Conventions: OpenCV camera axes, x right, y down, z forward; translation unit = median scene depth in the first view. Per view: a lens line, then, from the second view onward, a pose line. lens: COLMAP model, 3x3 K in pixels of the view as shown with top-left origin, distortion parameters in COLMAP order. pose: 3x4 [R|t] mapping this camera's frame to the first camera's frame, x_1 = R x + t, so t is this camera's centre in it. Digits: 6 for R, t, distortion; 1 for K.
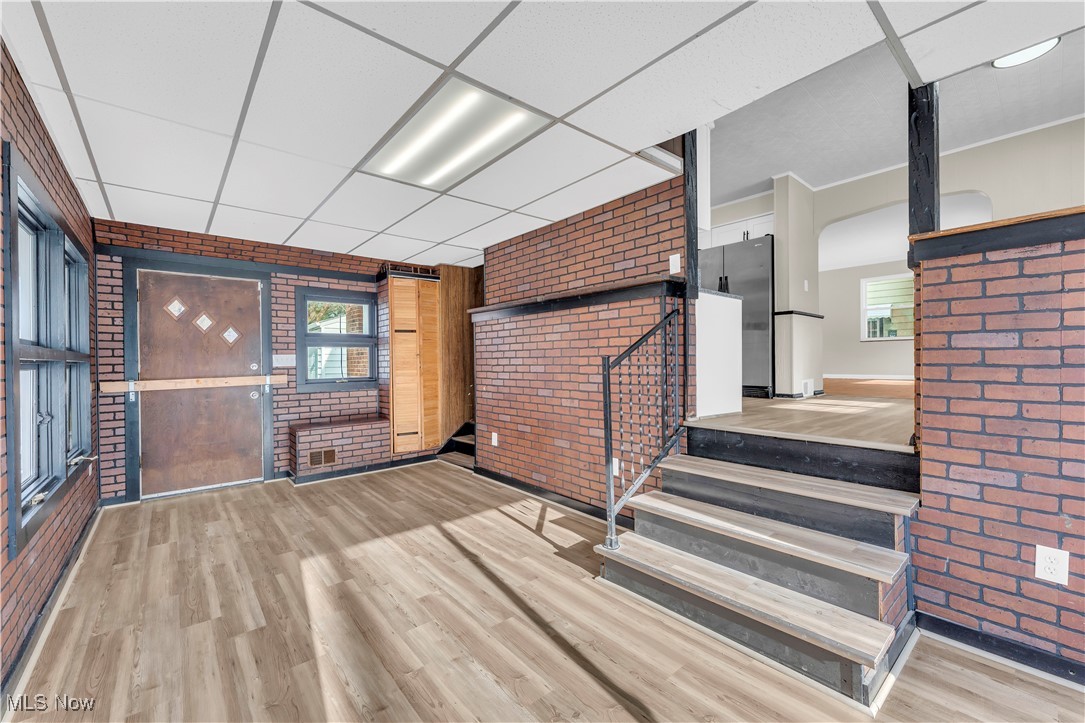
lens RADIAL K [[438.4, 0, 545.3], [0, 438.4, 361.1], [0, 0, 1]] dist [-0.000441, -0.000769]
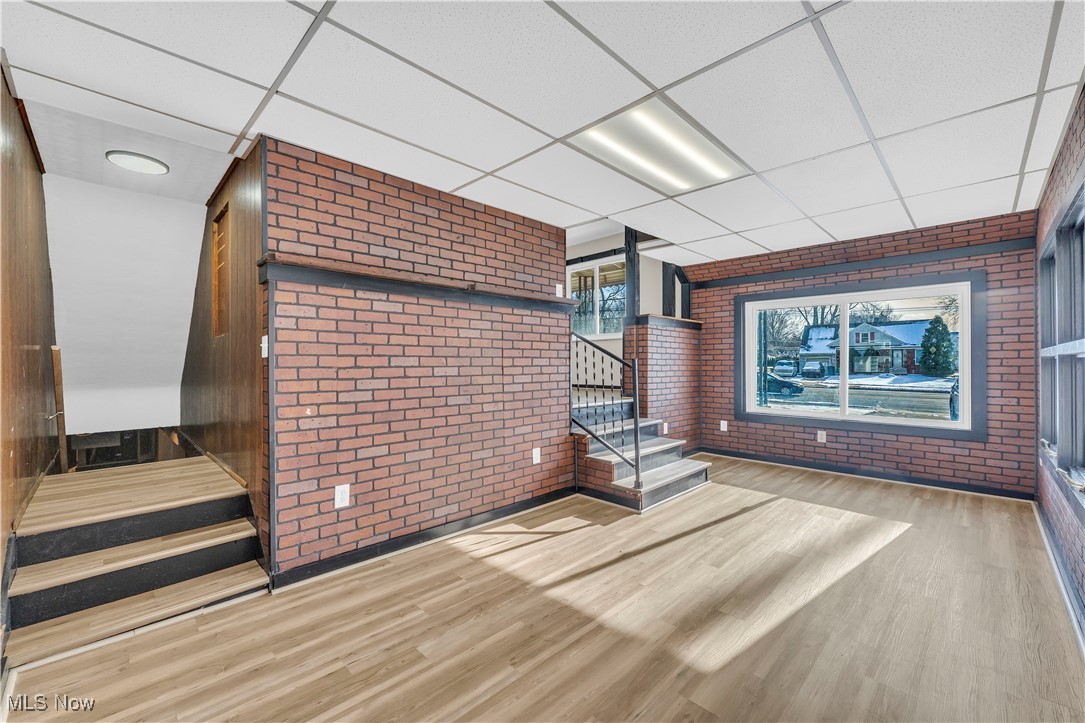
lens RADIAL K [[438.4, 0, 542.6], [0, 438.4, 363.1], [0, 0, 1]] dist [-0.000441, -0.000769]
pose [[-0.073686, 0.009620, 0.997235, -0.864234], [0.001409, 0.999953, -0.009542, 0.011160], [-0.997280, 0.000702, -0.073696, 0.947575]]
